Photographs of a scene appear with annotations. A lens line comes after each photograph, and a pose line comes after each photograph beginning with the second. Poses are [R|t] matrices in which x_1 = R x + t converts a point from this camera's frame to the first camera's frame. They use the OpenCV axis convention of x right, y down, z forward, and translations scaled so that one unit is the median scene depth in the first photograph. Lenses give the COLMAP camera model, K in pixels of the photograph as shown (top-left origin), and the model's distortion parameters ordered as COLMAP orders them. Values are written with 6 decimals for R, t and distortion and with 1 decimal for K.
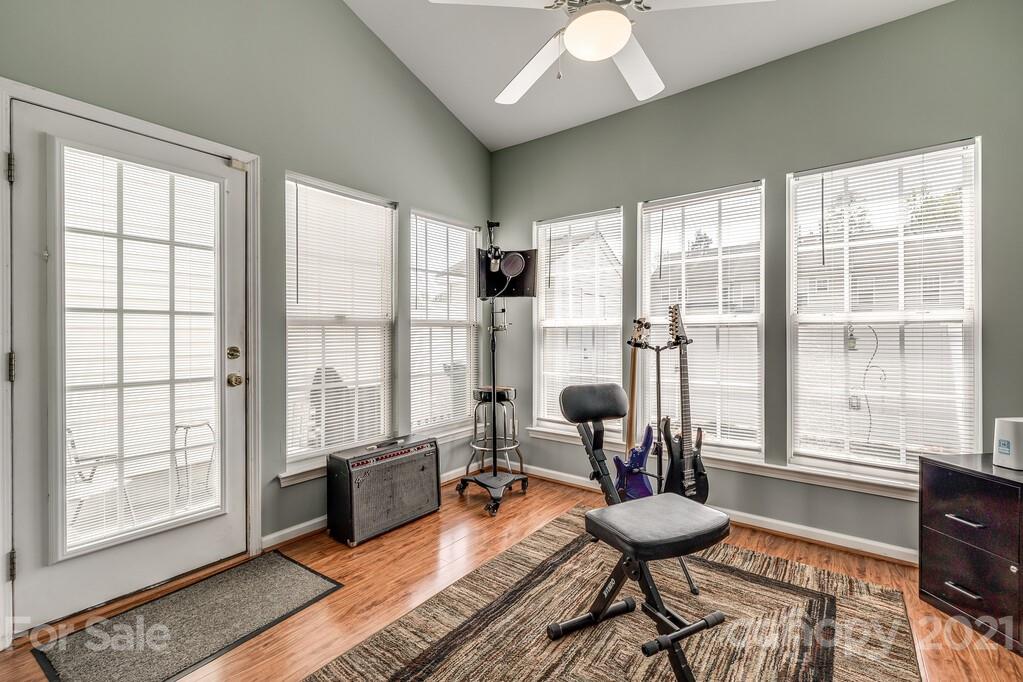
lens RADIAL K [[438.1, 0, 512.3], [0, 438.1, 335.0], [0, 0, 1]] dist [-0.000023, -0.000294]
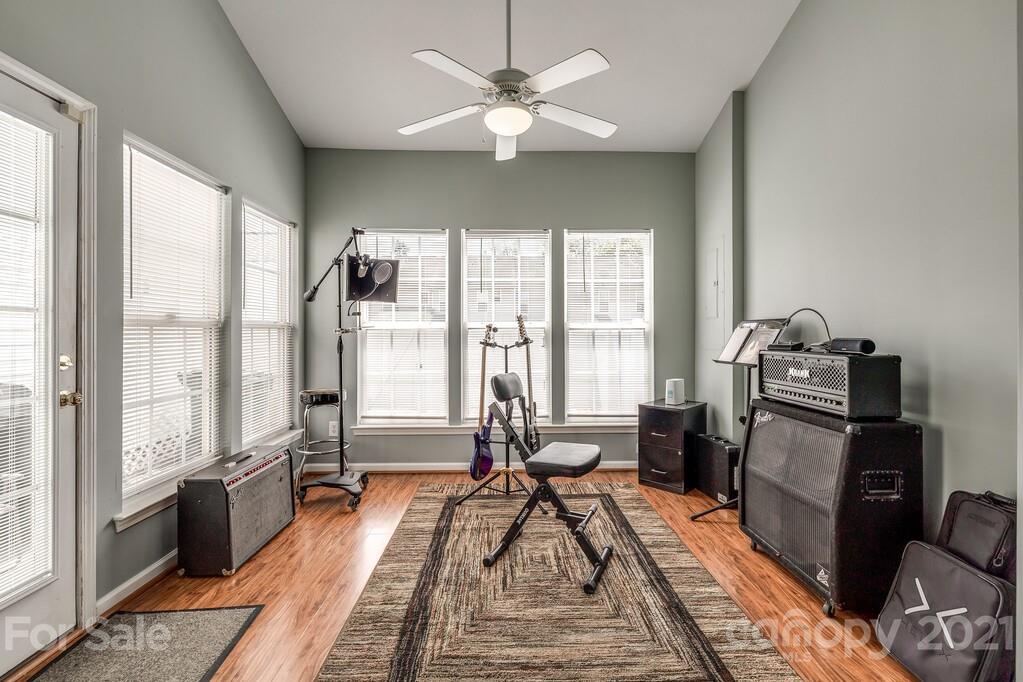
lens RADIAL K [[438.1, 0, 512.3], [0, 438.1, 335.0], [0, 0, 1]] dist [-0.000023, -0.000294]
pose [[0.778264, -0.000160, 0.627937, -0.476983], [0.001088, 0.999999, -0.001094, -0.004324], [-0.627936, 0.001535, 0.778264, -0.055897]]
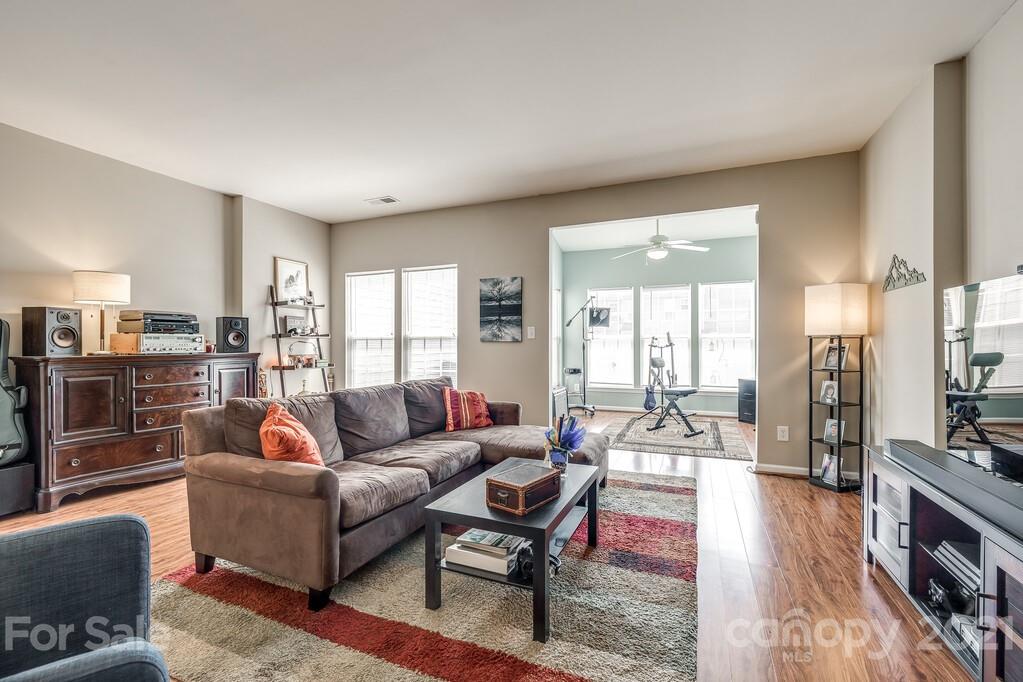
lens RADIAL K [[440.9, 0, 511.5], [0, 440.9, 341.0], [0, 0, 1]] dist [0.000954, 0.000342]
pose [[0.966644, -0.001123, 0.256121, -1.272914], [0.002412, 0.999986, -0.004719, 0.002179], [-0.256112, 0.005179, 0.966633, -1.433930]]
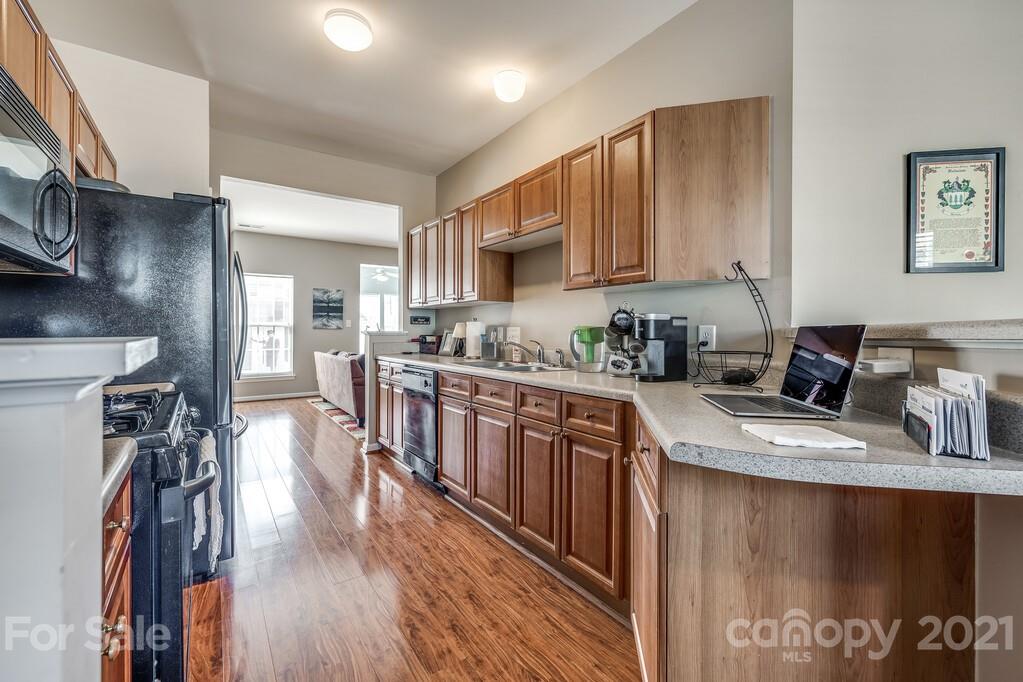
lens RADIAL K [[438.1, 0, 512.3], [0, 438.1, 335.0], [0, 0, 1]] dist [-0.000023, -0.000294]
pose [[0.303863, -0.014224, 0.952610, -3.490038], [-0.001137, 0.999882, 0.015292, -0.008815], [-0.952715, -0.005730, 0.303811, -1.744483]]
